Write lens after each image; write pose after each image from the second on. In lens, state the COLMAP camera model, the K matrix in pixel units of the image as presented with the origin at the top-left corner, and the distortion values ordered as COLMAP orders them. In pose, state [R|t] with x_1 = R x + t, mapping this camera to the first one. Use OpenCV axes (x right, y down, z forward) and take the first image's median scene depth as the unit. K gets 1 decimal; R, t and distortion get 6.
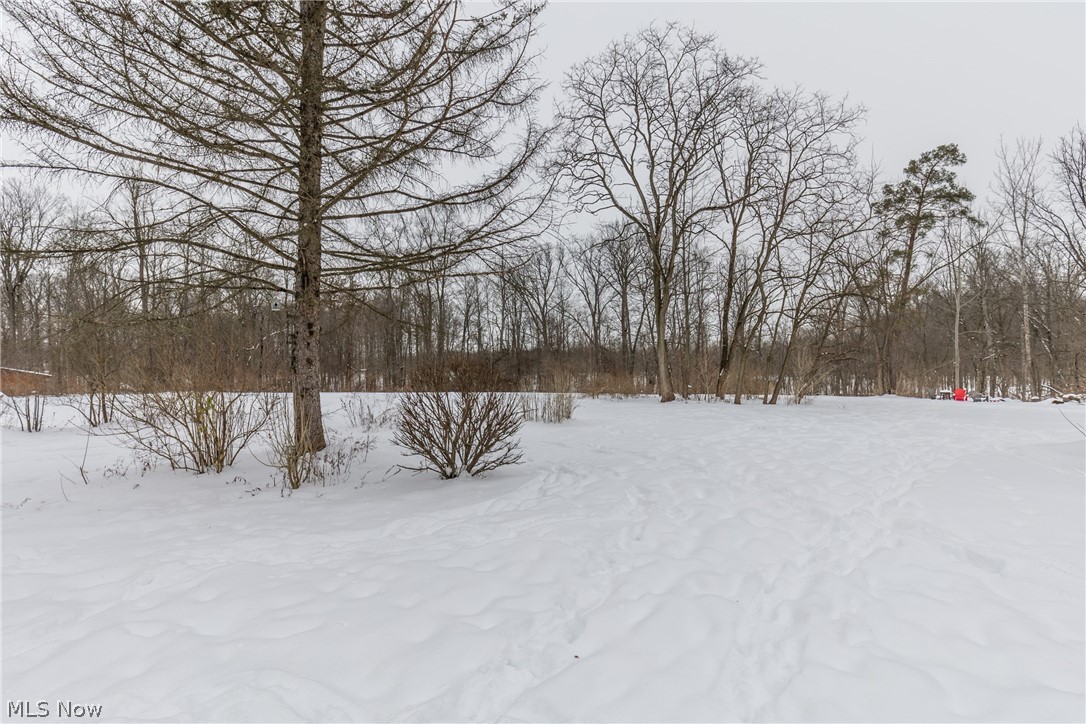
lens RADIAL K [[532.6, 0, 543.0], [0, 532.6, 362.0], [0, 0, 1]] dist [0.000015, -0.000005]
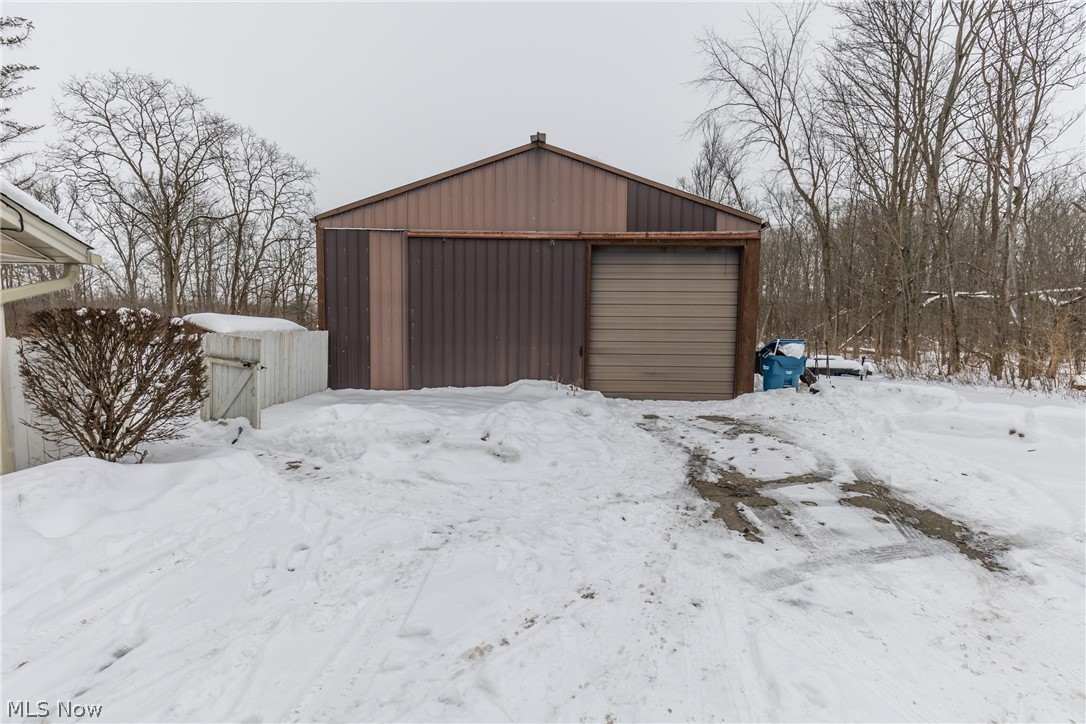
lens RADIAL K [[503.4, 0, 543.0], [0, 503.4, 362.0], [0, 0, 1]] dist [-0.000383, 0.000052]
pose [[0.716625, -0.034978, 0.696581, 0.000223], [-0.020743, 0.997231, 0.071416, -0.009918], [-0.697151, -0.065628, 0.713915, -0.537357]]
